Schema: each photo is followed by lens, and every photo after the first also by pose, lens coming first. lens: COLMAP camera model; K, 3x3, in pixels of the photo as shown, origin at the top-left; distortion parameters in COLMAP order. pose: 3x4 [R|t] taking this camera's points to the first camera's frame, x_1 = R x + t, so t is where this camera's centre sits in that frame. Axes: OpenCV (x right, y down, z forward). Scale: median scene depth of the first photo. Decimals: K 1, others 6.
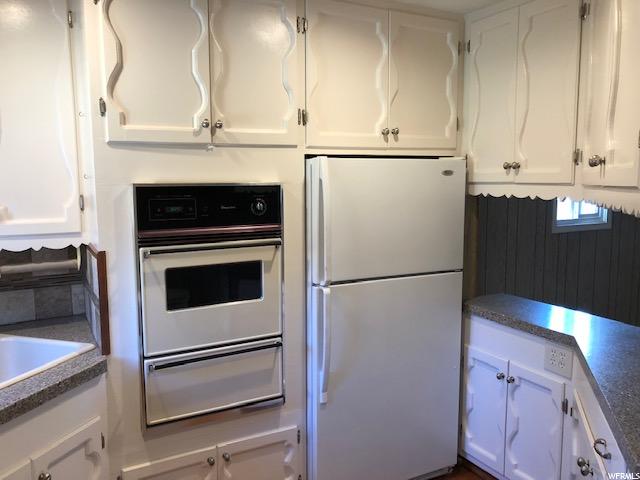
lens RADIAL K [[555.1, 0, 320.0], [0, 555.1, 240.0], [0, 0, 1]] dist [0.005474, 0.001159]
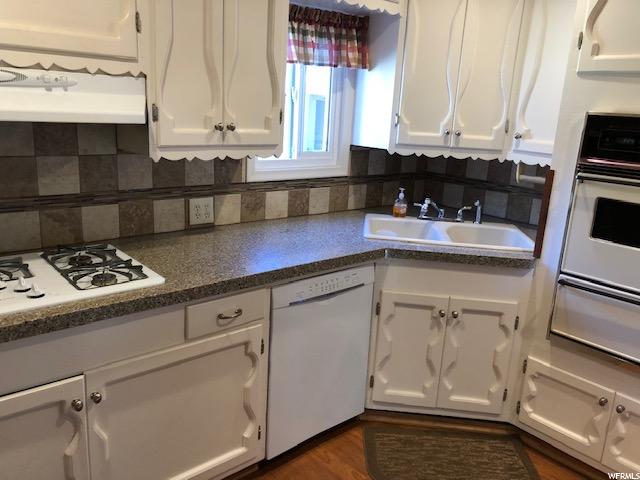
lens RADIAL K [[555.1, 0, 320.0], [0, 555.1, 240.0], [0, 0, 1]] dist [0.005474, 0.001159]
pose [[0.160391, 0.259626, -0.952297, 0.650109], [-0.163697, 0.958424, 0.233725, -0.029827], [0.973385, 0.118401, 0.196222, 0.306960]]
